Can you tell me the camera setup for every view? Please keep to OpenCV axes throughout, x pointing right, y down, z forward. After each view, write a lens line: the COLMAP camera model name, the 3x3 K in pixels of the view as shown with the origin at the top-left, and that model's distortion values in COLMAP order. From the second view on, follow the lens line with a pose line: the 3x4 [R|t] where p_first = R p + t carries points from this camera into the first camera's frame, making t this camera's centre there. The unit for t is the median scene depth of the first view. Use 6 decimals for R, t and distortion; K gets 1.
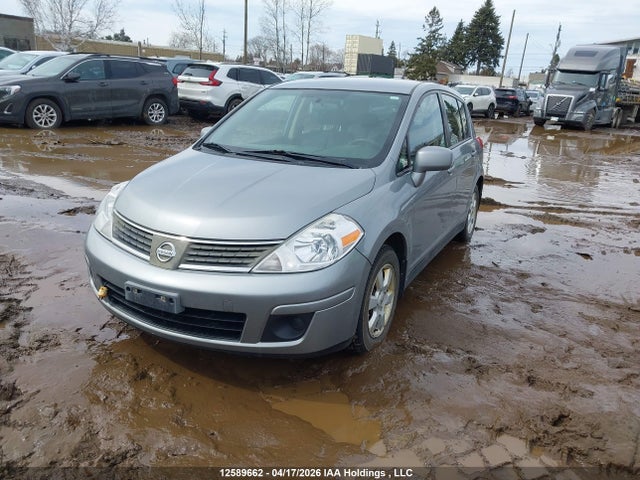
lens RADIAL K [[506.2, 0, 320.2], [0, 506.2, 243.3], [0, 0, 1]] dist [0.022856, -0.023949]
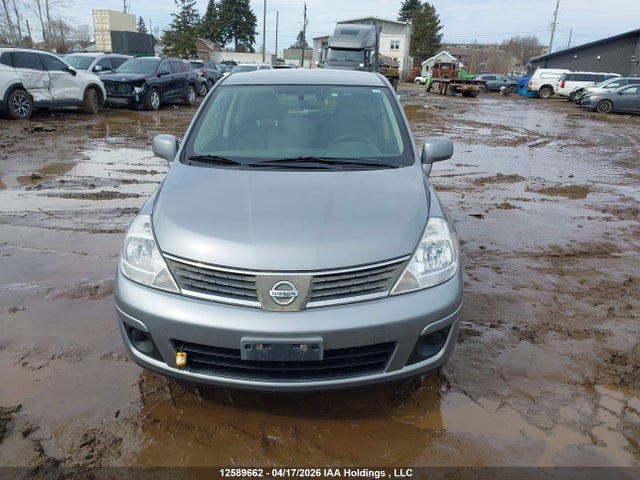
lens RADIAL K [[506.2, 0, 319.8], [0, 506.2, 239.8], [0, 0, 1]] dist [0.022856, -0.023949]
pose [[0.896049, -0.170593, 0.409871, -0.292053], [0.156239, 0.985338, 0.068545, -0.060168], [-0.415555, 0.002618, 0.909565, 0.100616]]
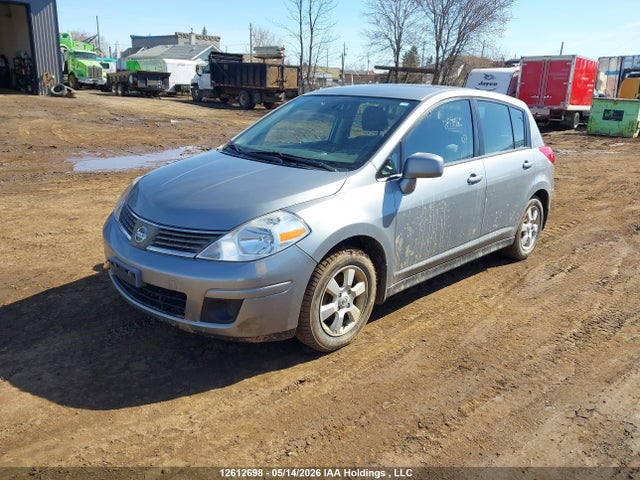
lens RADIAL K [[506.2, 0, 323.0], [0, 506.2, 239.1], [0, 0, 1]] dist [0.022856, -0.023949]
pose [[0.951386, 0.078606, -0.297803, 0.222597], [-0.084458, 0.996404, -0.006813, -0.000541], [0.296196, 0.031634, 0.954603, 0.003188]]
